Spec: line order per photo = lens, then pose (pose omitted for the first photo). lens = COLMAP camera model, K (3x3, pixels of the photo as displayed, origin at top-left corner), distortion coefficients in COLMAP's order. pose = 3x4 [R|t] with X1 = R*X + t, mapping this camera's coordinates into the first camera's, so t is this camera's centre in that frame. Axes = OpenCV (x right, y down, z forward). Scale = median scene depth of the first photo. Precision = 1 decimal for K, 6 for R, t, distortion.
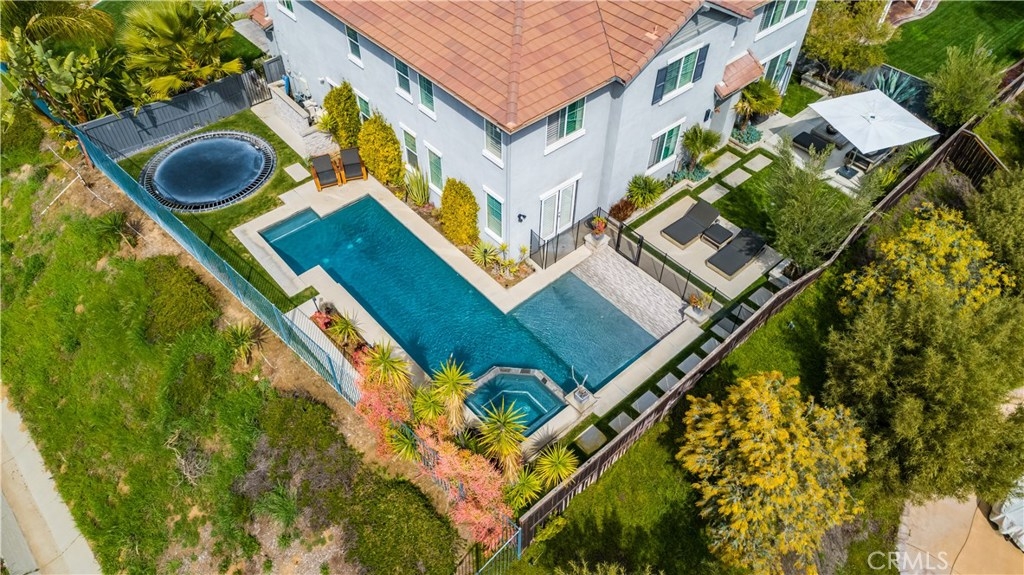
lens RADIAL K [[691.2, 0, 510.5], [0, 691.2, 286.1], [0, 0, 1]] dist [-0.018674, -0.000402]
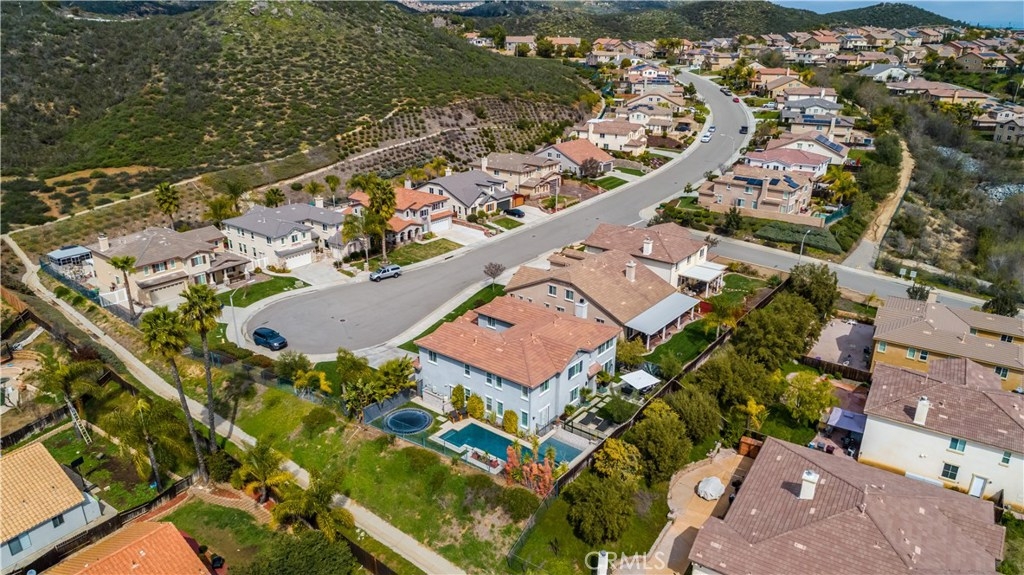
lens RADIAL K [[691.2, 0, 511.7], [0, 691.2, 287.2], [0, 0, 1]] dist [-0.018674, -0.000402]
pose [[0.983588, -0.067946, 0.167148, -0.495546], [0.135706, 0.889091, -0.437151, 0.636968], [-0.118907, 0.452660, 0.883720, -1.760750]]
